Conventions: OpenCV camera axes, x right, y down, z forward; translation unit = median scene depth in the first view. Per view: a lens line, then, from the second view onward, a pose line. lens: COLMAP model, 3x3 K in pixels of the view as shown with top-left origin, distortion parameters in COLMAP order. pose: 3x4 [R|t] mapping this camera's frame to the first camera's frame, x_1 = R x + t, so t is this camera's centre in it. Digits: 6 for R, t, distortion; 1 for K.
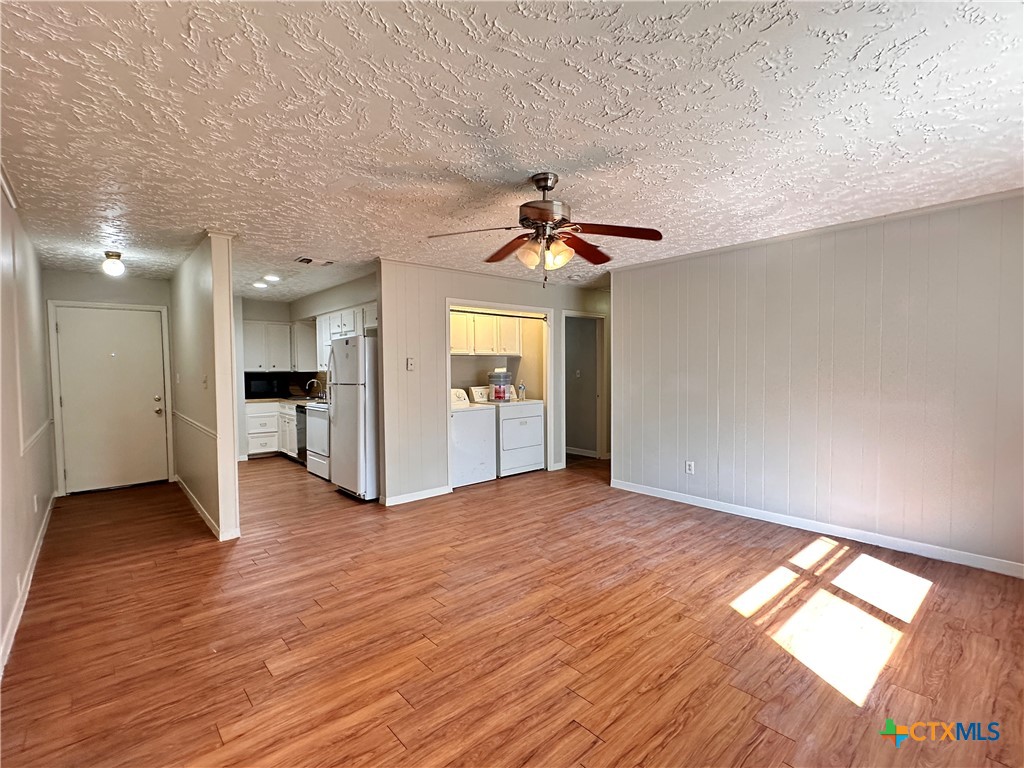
lens RADIAL K [[472.4, 0, 512.0], [0, 472.4, 384.0], [0, 0, 1]] dist [0.001101, 0.000259]
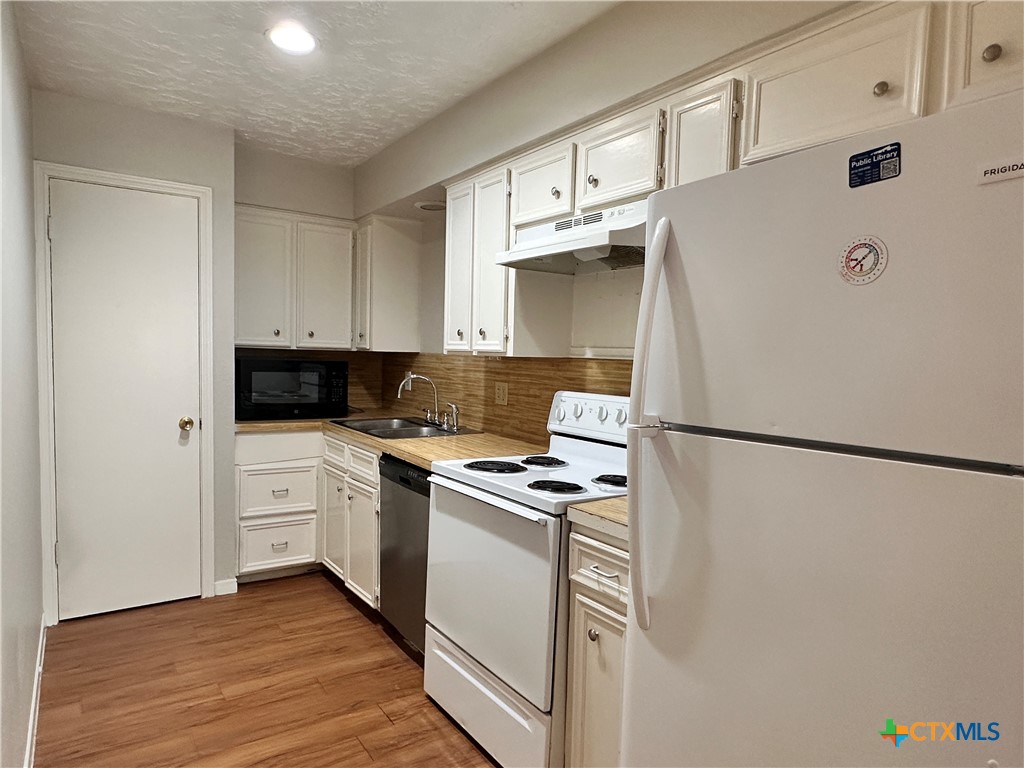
lens RADIAL K [[631.3, 0, 512.0], [0, 631.3, 384.0], [0, 0, 1]] dist [-0.000837, 0.000732]
pose [[0.992776, 0.039641, -0.113241, -0.383150], [-0.037875, 0.999126, 0.017705, -0.016934], [0.113844, -0.013288, 0.993410, 0.692916]]
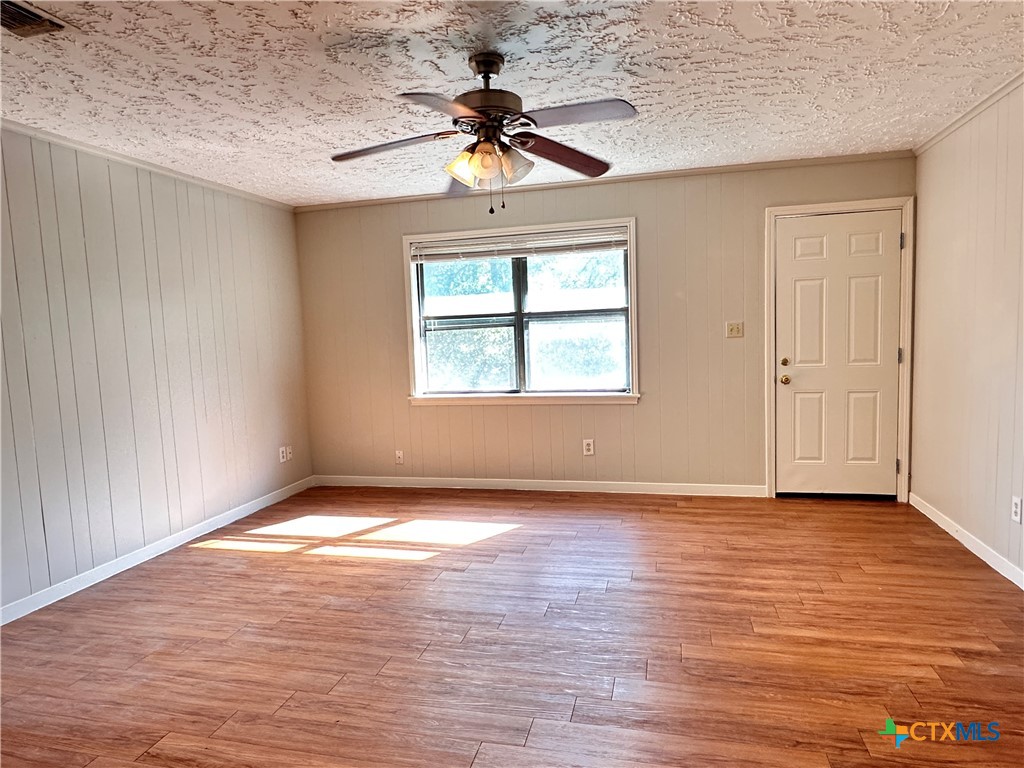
lens RADIAL K [[631.3, 0, 512.0], [0, 631.3, 384.0], [0, 0, 1]] dist [-0.000837, 0.000732]
pose [[-0.562049, -0.040390, 0.826117, -0.569627], [0.068965, 0.993040, 0.095471, -0.023036], [-0.824224, 0.110633, -0.555352, 1.154577]]
